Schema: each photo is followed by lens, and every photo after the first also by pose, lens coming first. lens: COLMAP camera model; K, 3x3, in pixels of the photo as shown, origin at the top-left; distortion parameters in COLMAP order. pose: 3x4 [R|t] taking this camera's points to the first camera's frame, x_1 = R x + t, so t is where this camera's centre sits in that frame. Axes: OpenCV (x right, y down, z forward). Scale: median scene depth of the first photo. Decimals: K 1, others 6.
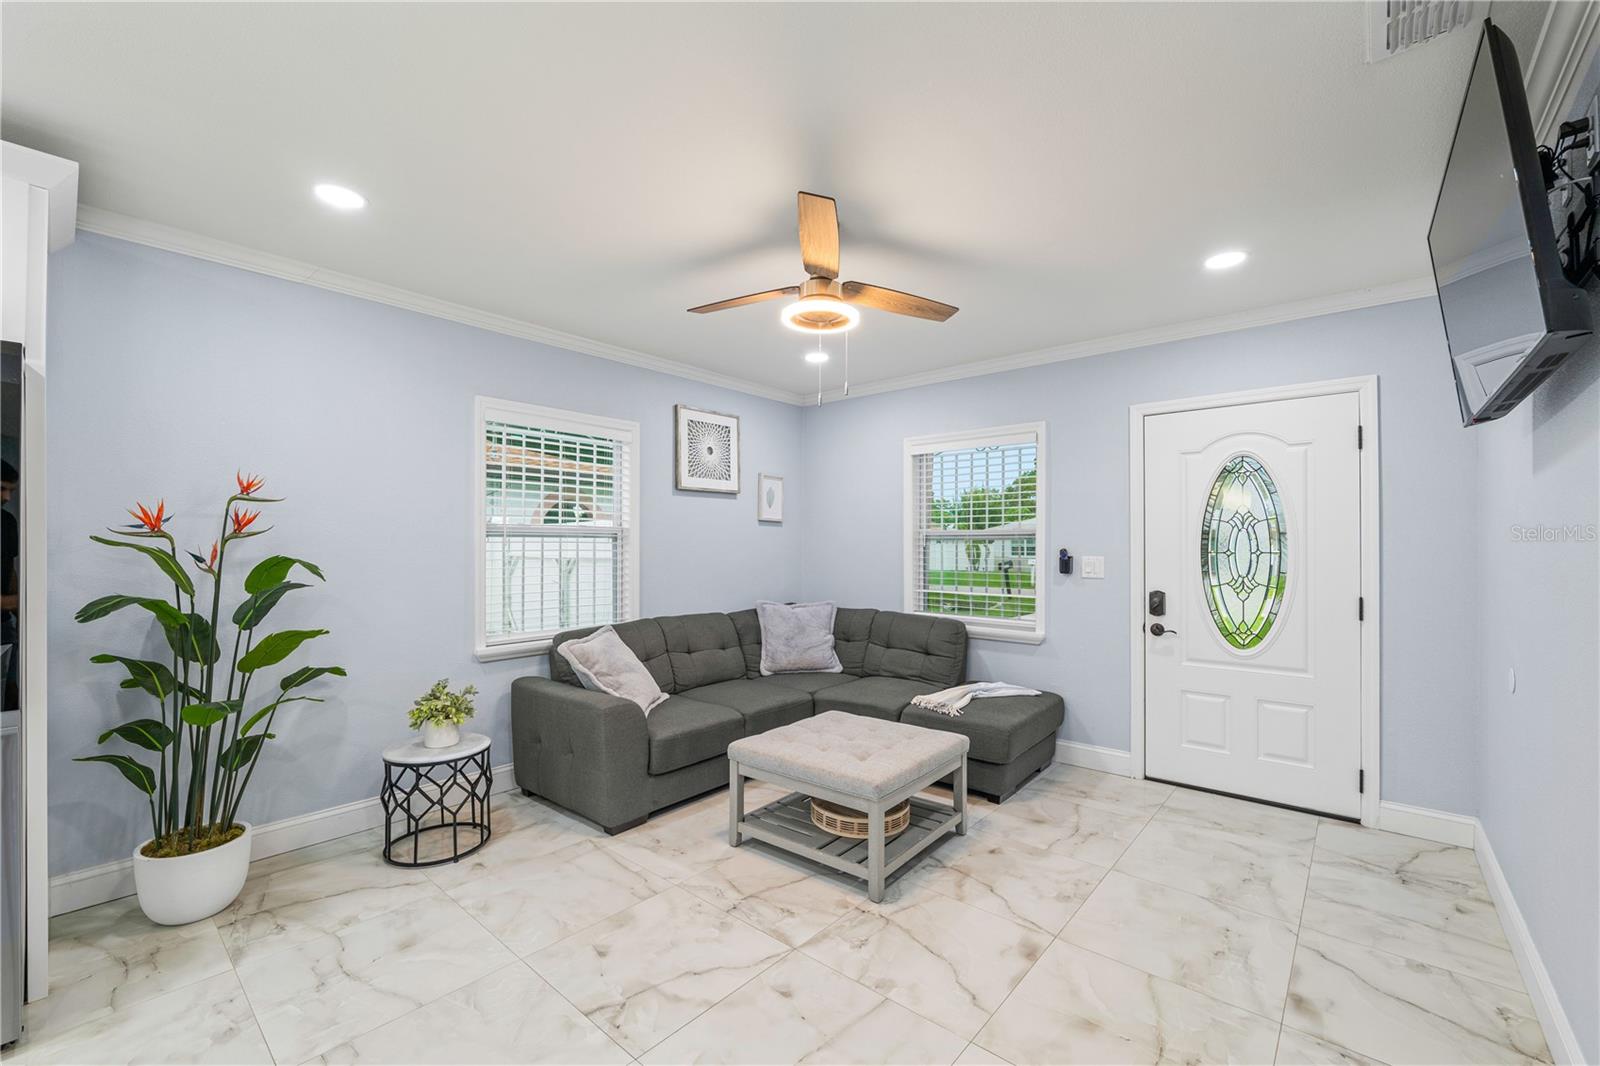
lens RADIAL K [[652.8, 0, 805.7], [0, 652.8, 543.9], [0, 0, 1]] dist [-0.008970, 0.000352]
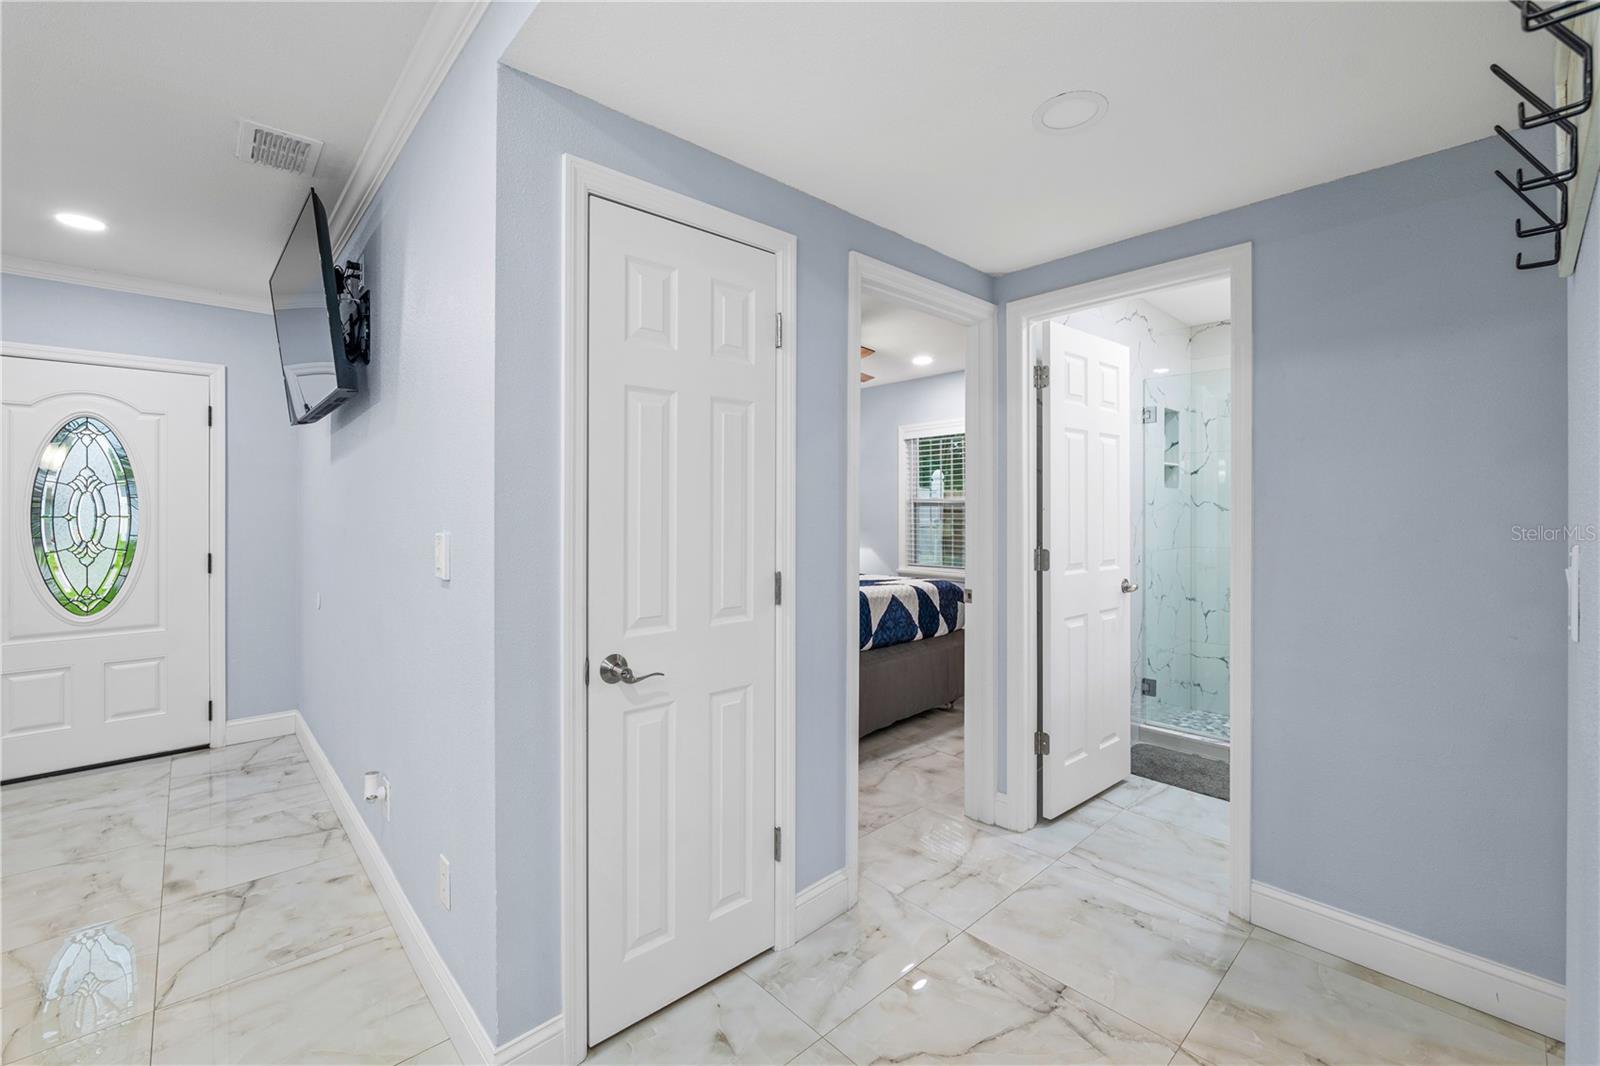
lens RADIAL K [[667.1, 0, 797.8], [0, 667.1, 502.2], [0, 0, 1]] dist [-0.007976, 0.000228]
pose [[0.114500, 0.006519, 0.993402, -0.252227], [-0.000465, 0.999979, -0.006508, -0.002583], [-0.993423, 0.000283, 0.114501, -0.226605]]
